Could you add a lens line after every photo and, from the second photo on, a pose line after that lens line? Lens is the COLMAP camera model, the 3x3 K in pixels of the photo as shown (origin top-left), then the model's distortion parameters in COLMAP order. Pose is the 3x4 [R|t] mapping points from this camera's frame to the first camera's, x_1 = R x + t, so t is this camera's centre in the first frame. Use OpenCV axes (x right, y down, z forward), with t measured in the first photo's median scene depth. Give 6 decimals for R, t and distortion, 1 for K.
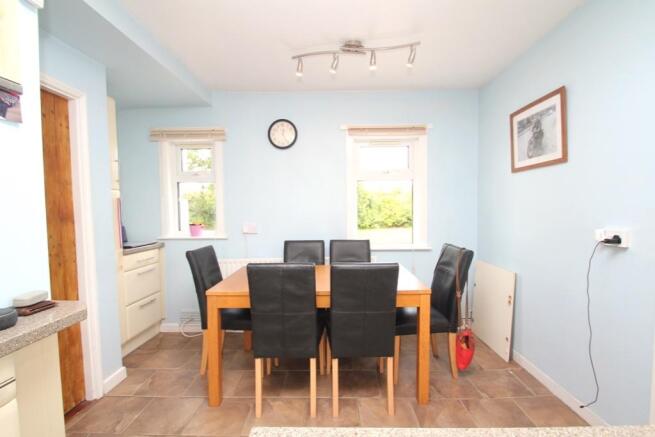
lens RADIAL K [[303.2, 0, 326.7], [0, 303.2, 220.1], [0, 0, 1]] dist [0.001666, 0.000457]
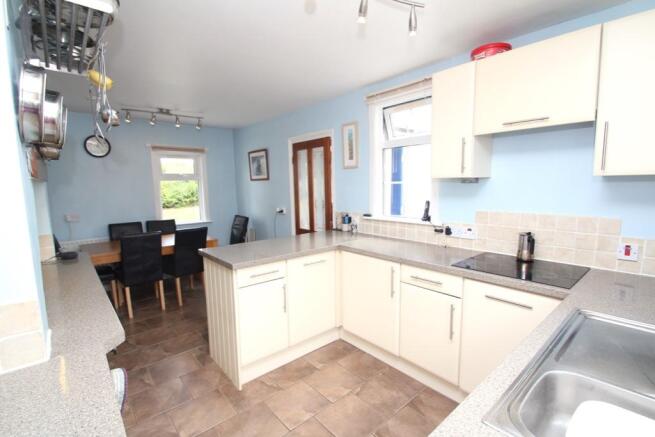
lens RADIAL K [[303.2, 0, 327.3], [0, 303.2, 220.9], [0, 0, 1]] dist [0.001666, 0.000457]
pose [[0.739536, -0.082804, 0.668004, -0.410769], [0.031078, 0.995547, 0.089000, -0.055282], [-0.672399, -0.045058, 0.738816, -0.904350]]
